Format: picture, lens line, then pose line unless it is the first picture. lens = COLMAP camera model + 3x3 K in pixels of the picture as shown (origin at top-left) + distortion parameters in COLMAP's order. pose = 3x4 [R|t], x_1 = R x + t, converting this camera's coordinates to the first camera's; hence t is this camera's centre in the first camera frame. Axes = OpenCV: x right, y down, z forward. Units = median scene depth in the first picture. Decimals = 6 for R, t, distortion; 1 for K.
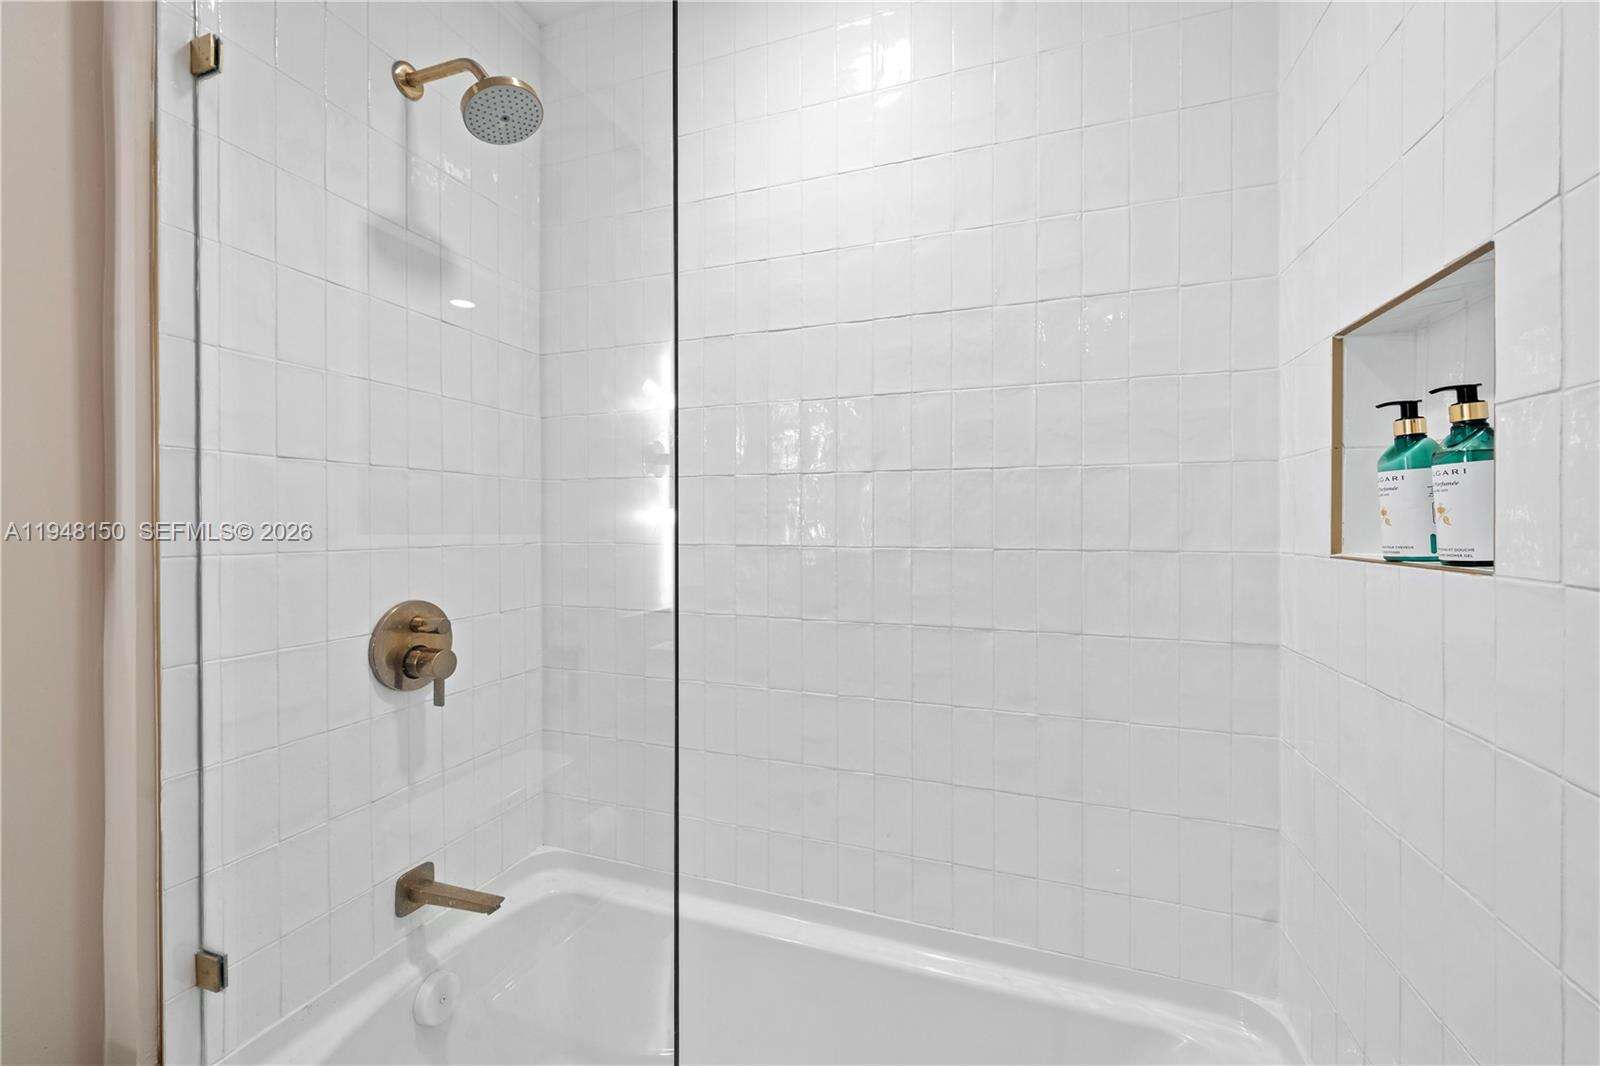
lens RADIAL K [[631.0, 0, 794.9], [0, 631.0, 541.0], [0, 0, 1]] dist [-0.000136, -0.000021]
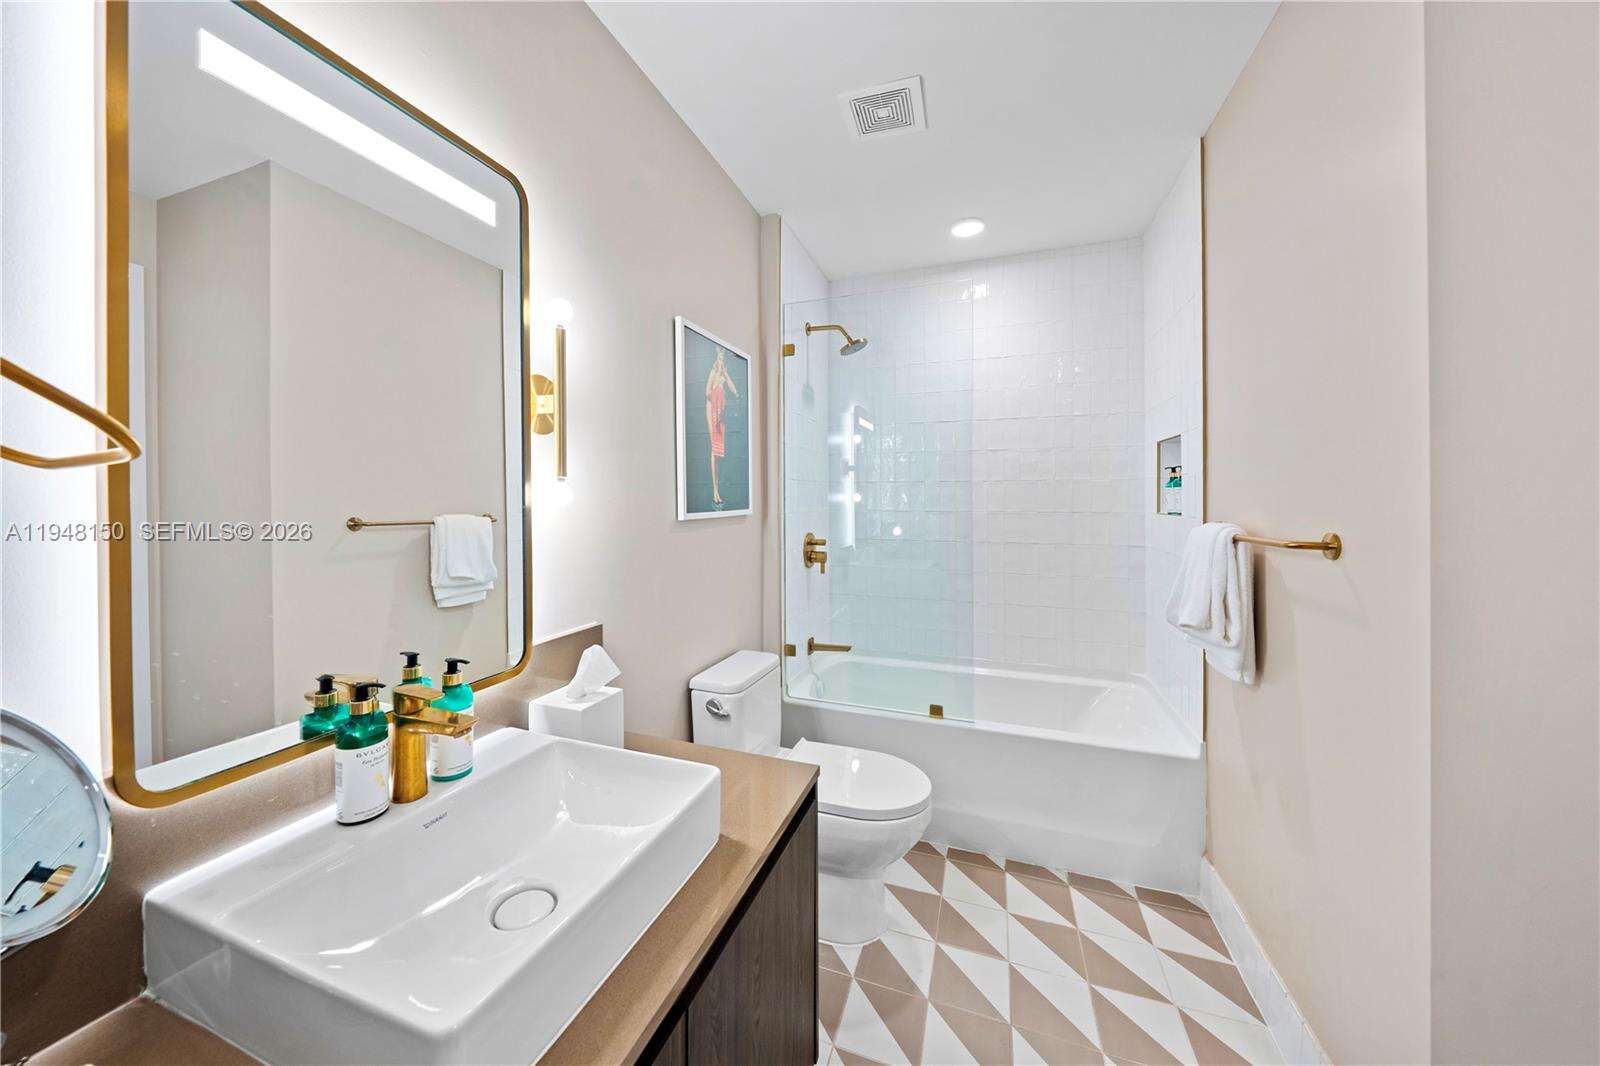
lens RADIAL K [[549.7, 0, 792.4], [0, 549.7, 509.4], [0, 0, 1]] dist [-0.002110, -0.000149]
pose [[0.999999, -0.001077, -0.000852, -0.669356], [0.001073, 0.999988, -0.004735, 0.011299], [0.000857, 0.004734, 0.999988, -1.212157]]
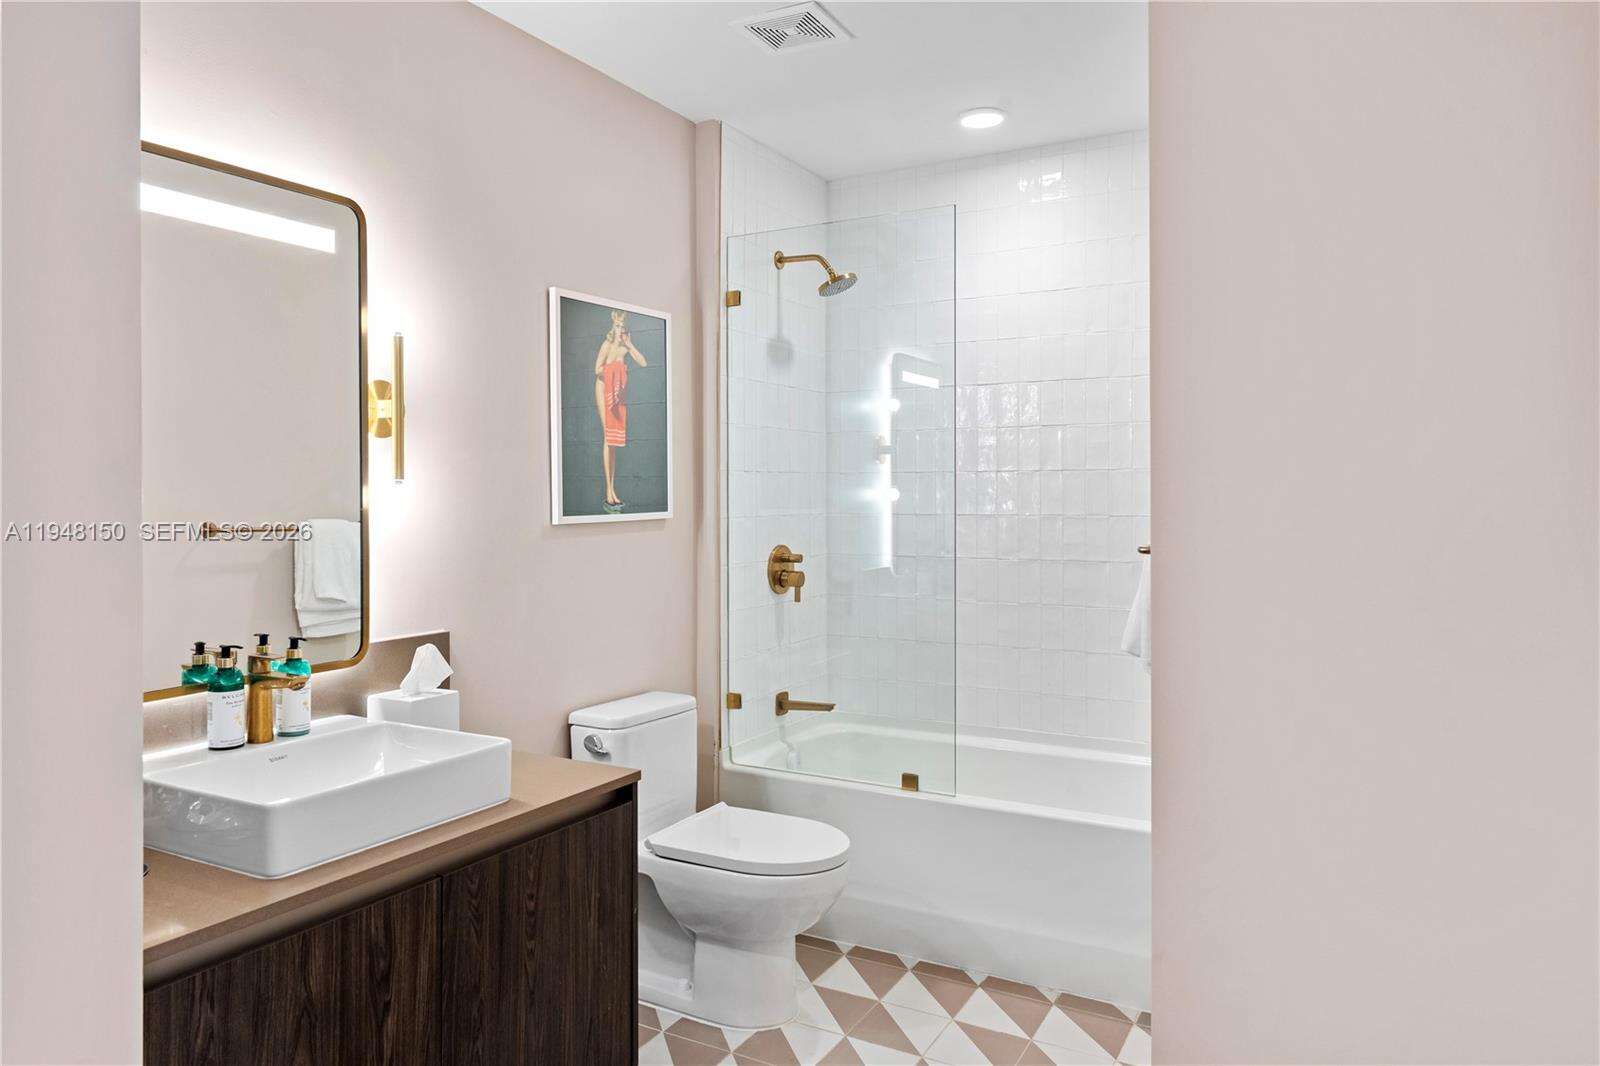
lens RADIAL K [[1071.0, 0, 802.0], [0, 1071.0, 509.4], [0, 0, 1]] dist [0.003303, 0.003049]
pose [[0.987736, -0.001054, -0.156132, -0.062348], [-0.000302, 0.999962, -0.008661, 0.019564], [0.156135, 0.008602, 0.987698, -2.034096]]
